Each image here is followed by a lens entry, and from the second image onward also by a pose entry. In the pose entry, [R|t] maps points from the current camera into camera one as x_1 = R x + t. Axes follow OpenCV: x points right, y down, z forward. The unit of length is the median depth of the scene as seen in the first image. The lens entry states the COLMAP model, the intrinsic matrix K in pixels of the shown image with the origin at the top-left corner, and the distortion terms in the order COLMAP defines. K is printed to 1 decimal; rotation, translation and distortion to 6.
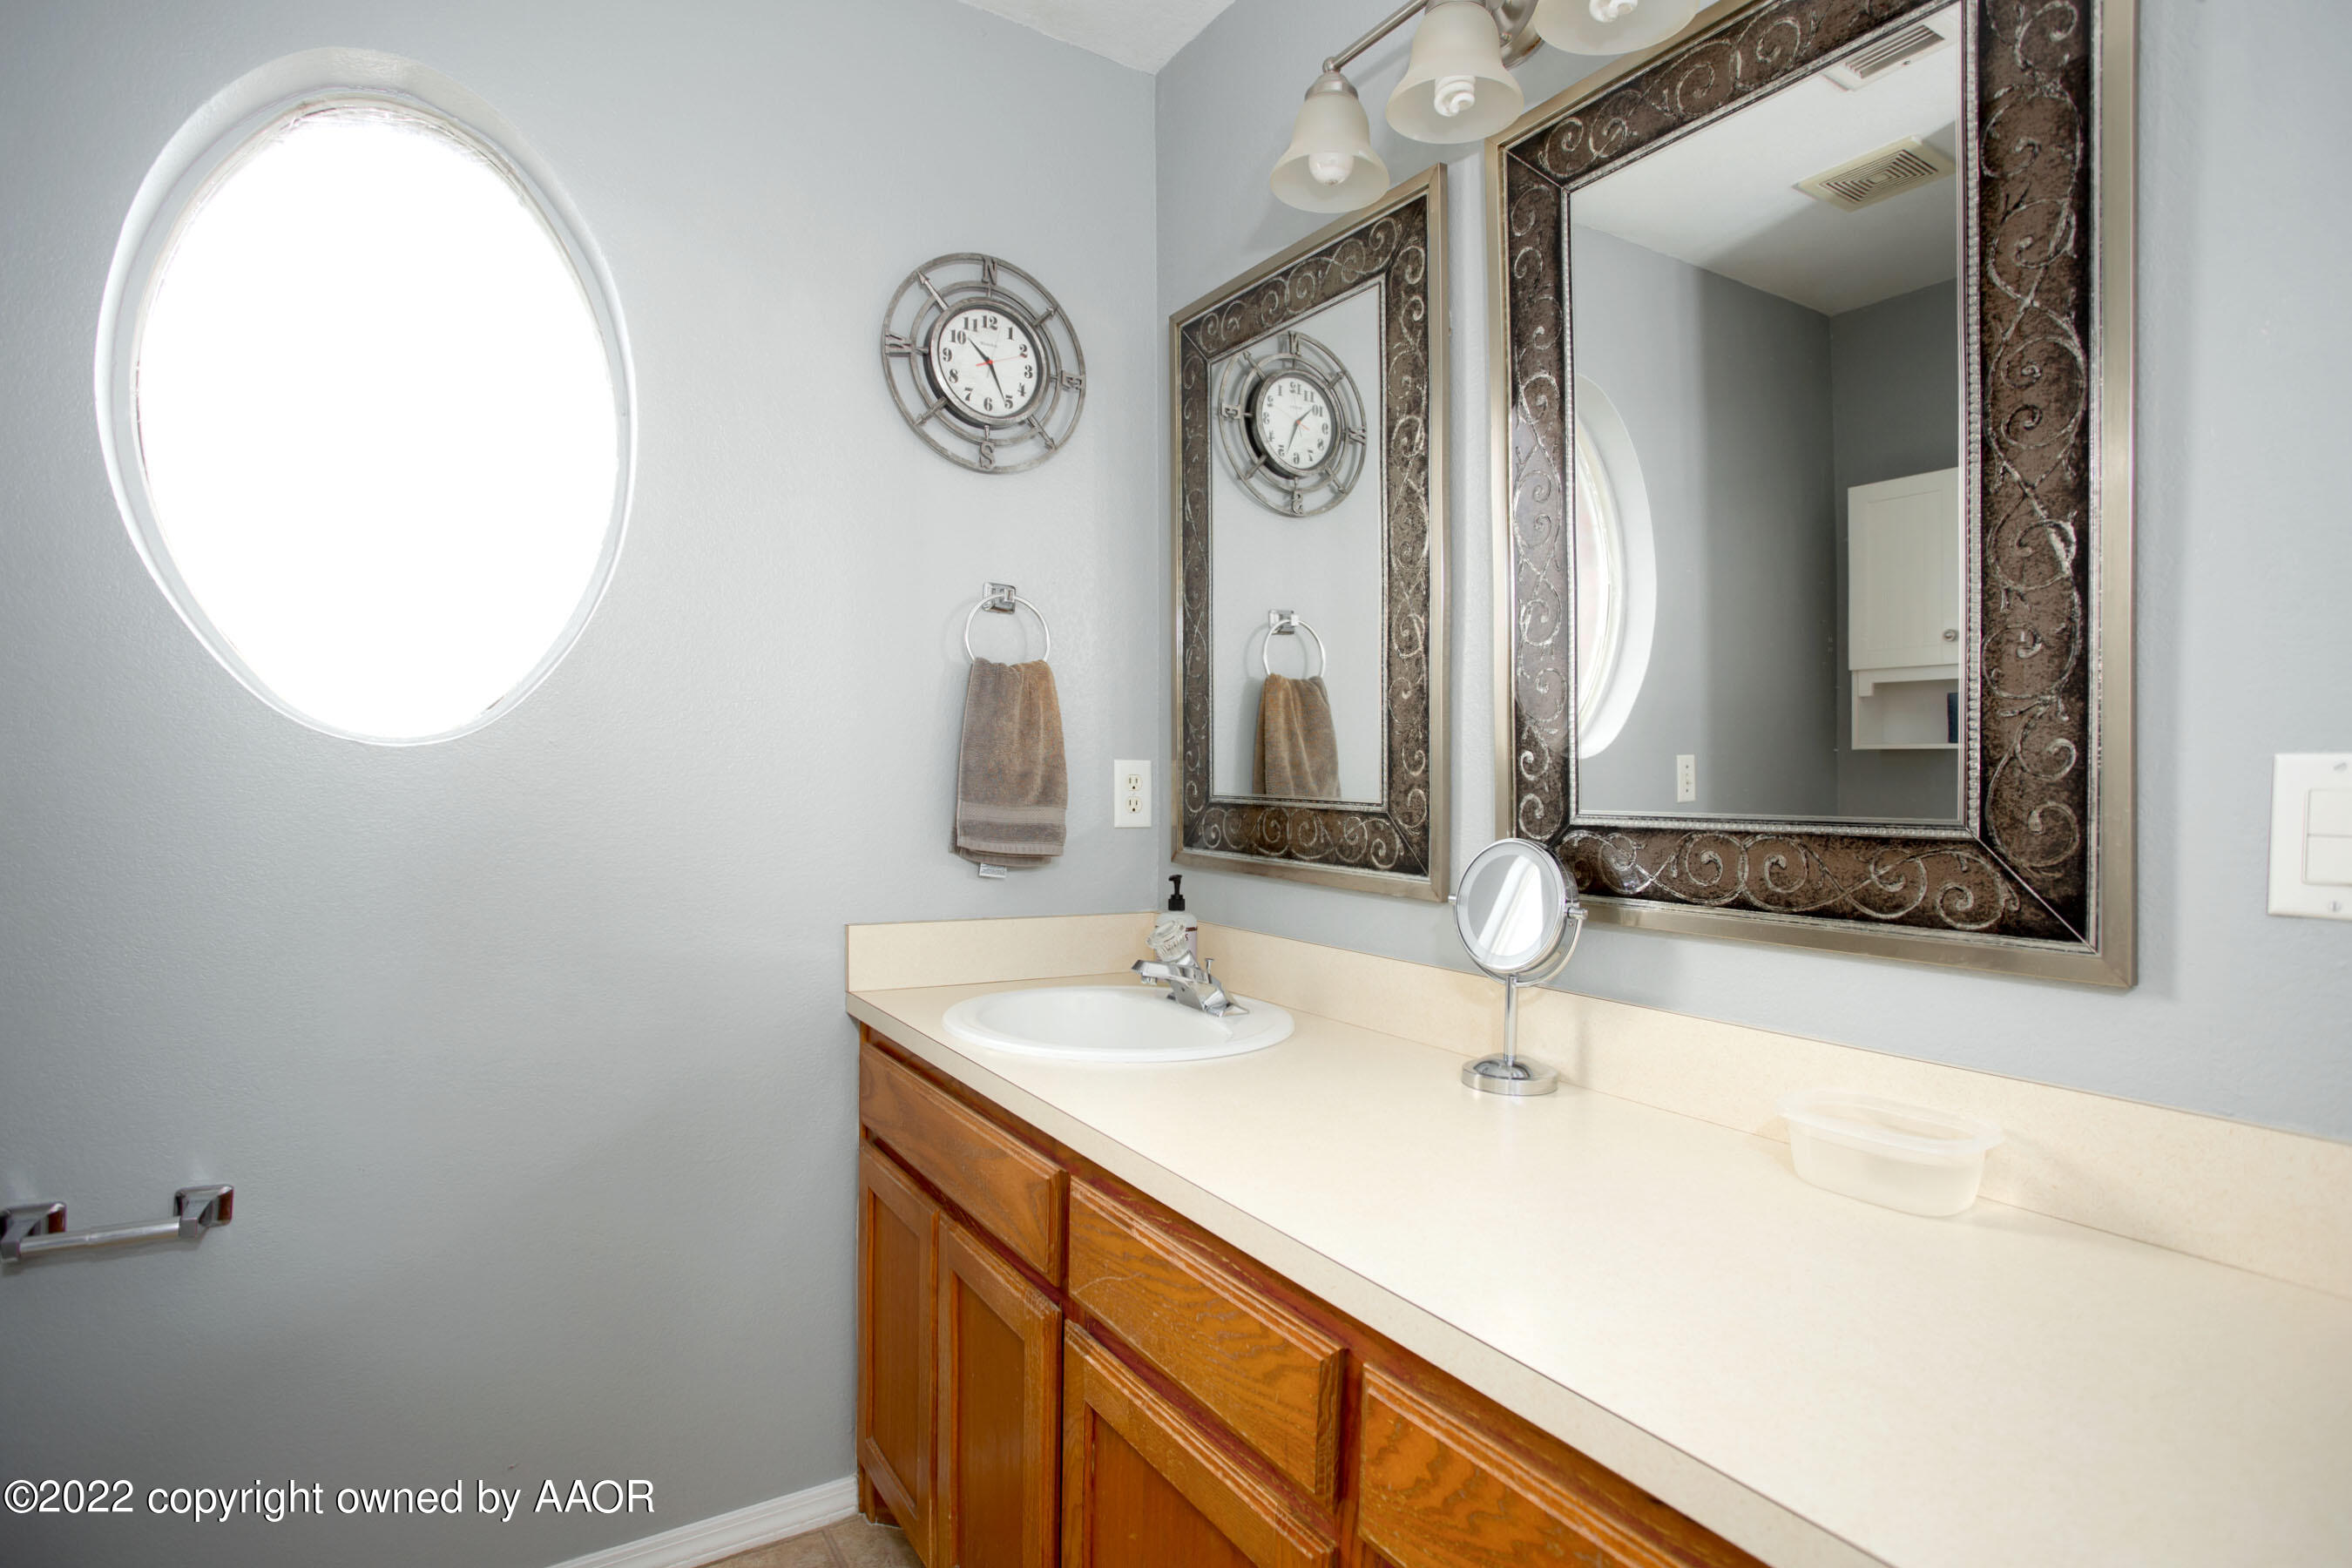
lens RADIAL K [[1167.7, 0, 1172.1], [0, 1167.7, 787.2], [0, 0, 1]] dist [-0.031849, 0.004681]
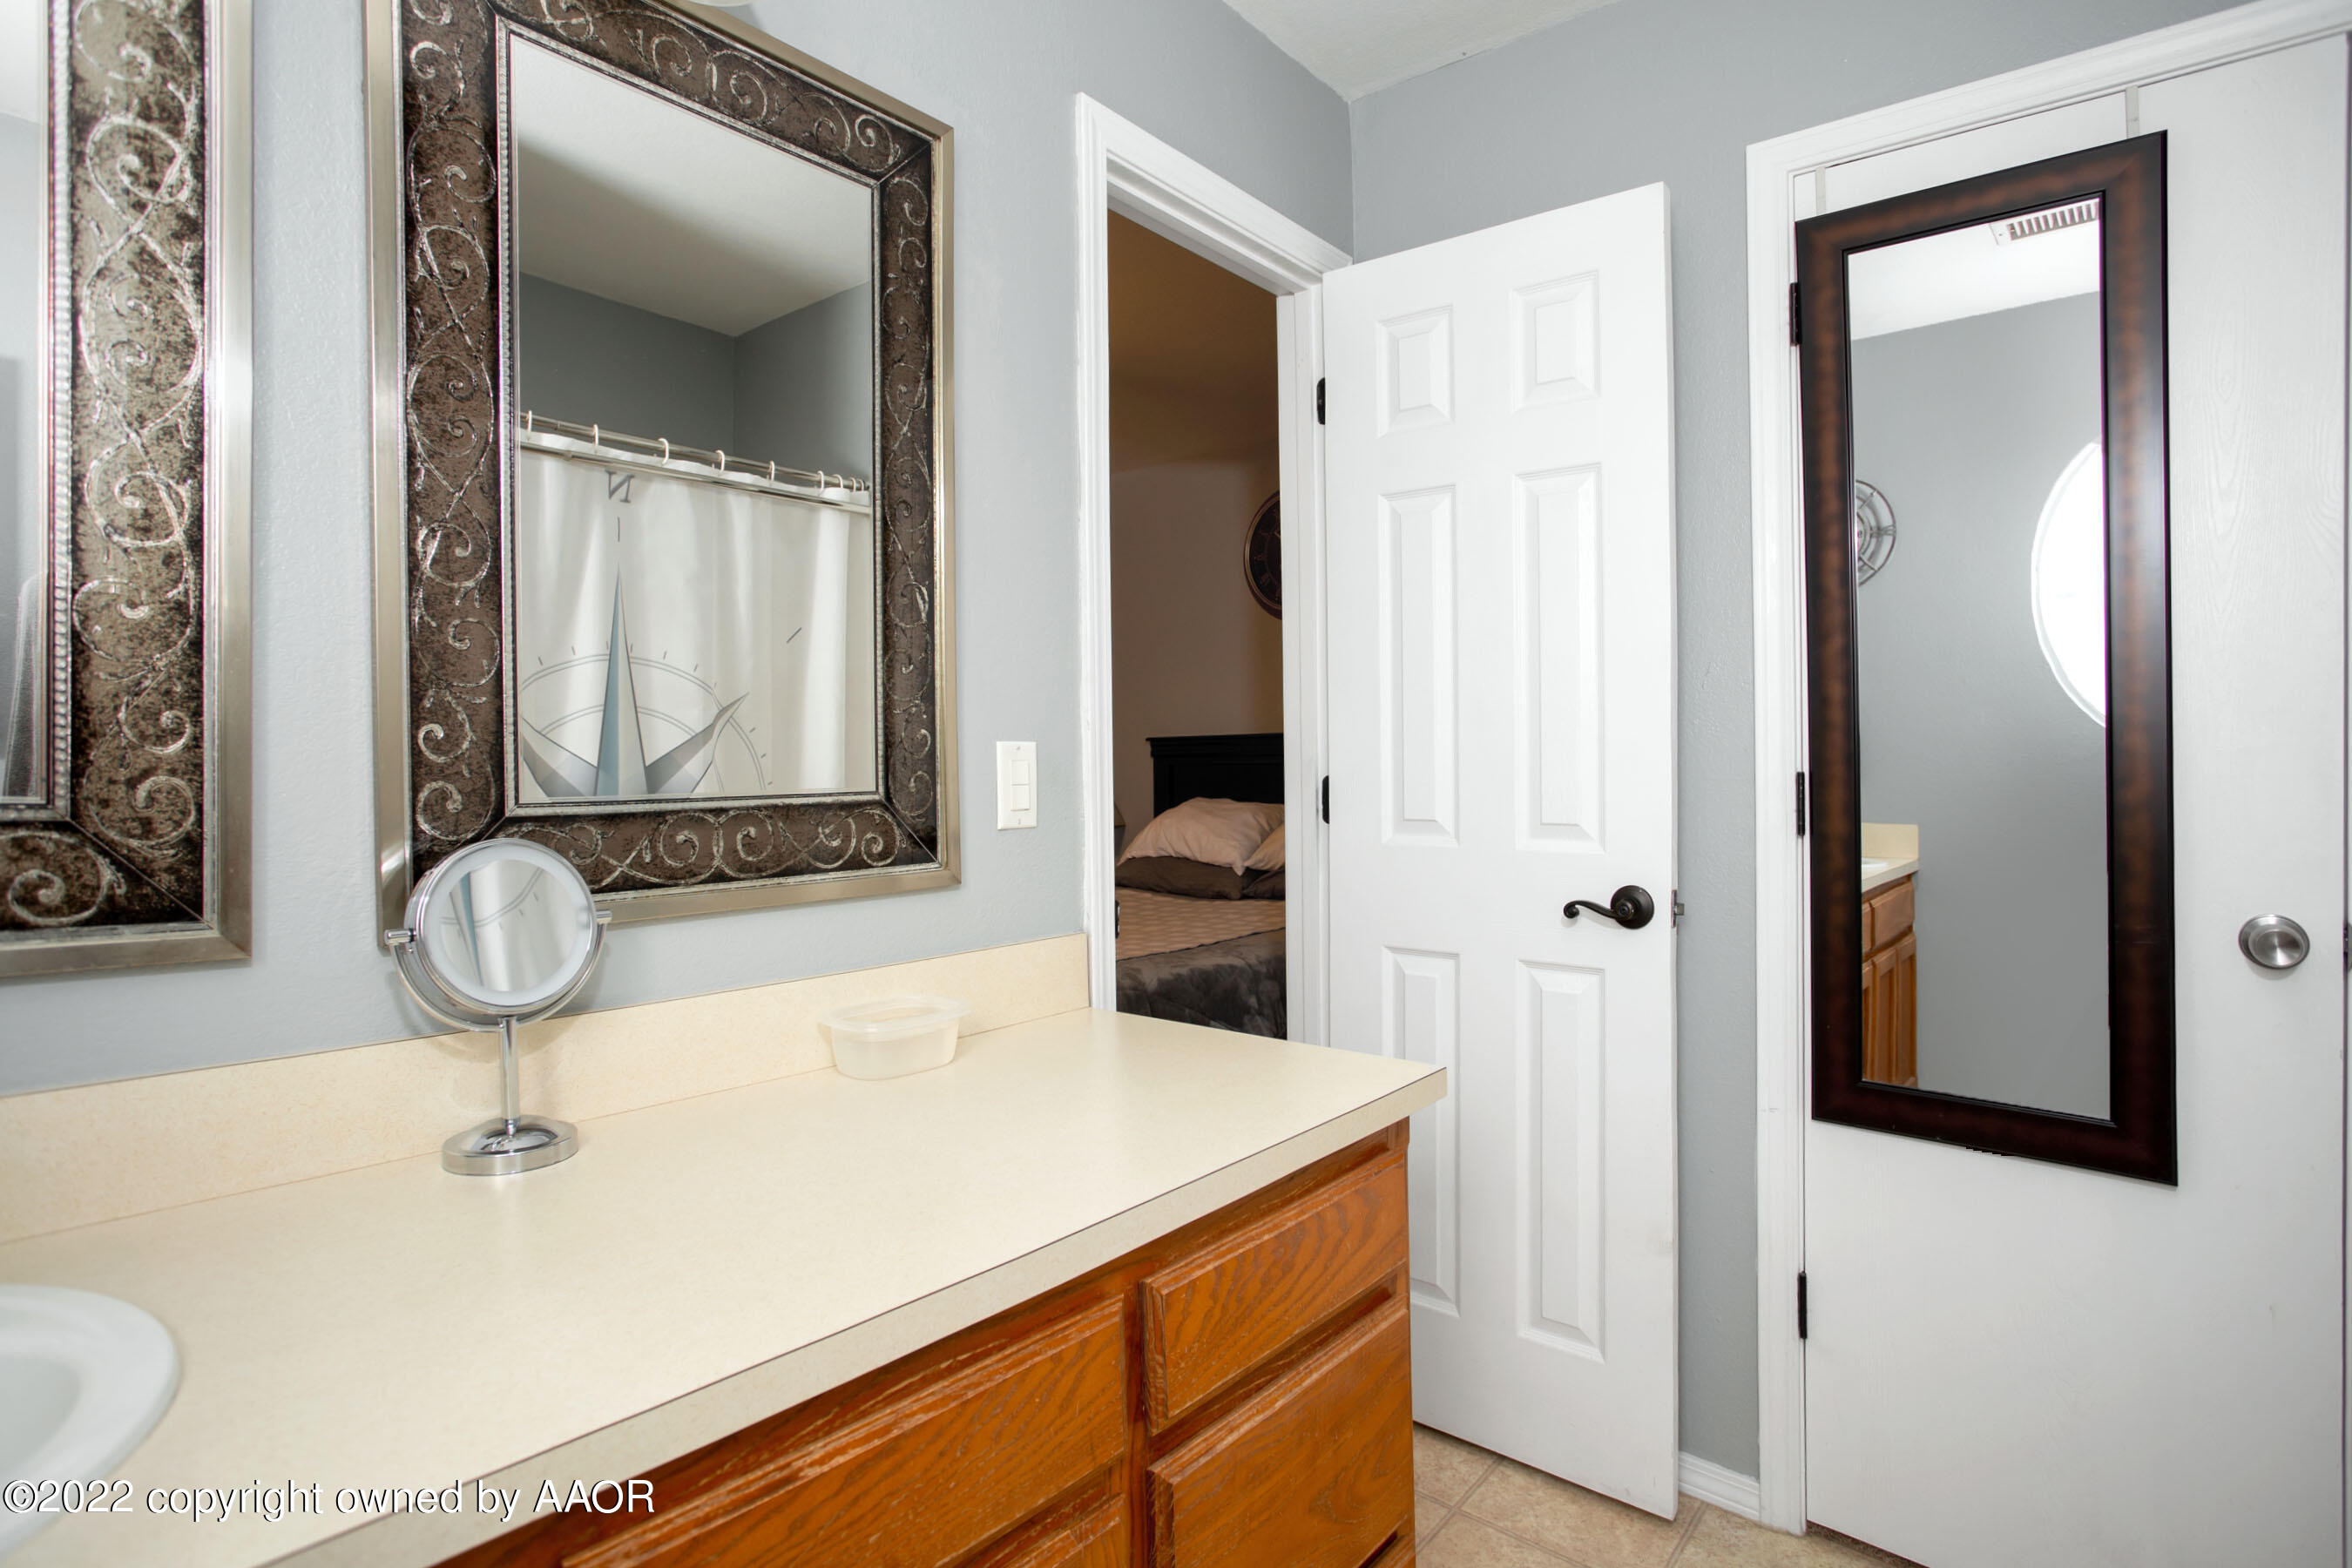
lens RADIAL K [[1167.7, 0, 1172.9], [0, 1167.7, 767.5], [0, 0, 1]] dist [-0.031849, 0.004681]
pose [[-0.298256, -0.007051, 0.954460, -0.650679], [0.015513, 0.999805, 0.012234, -0.005236], [-0.954360, 0.018455, -0.298089, 0.938631]]
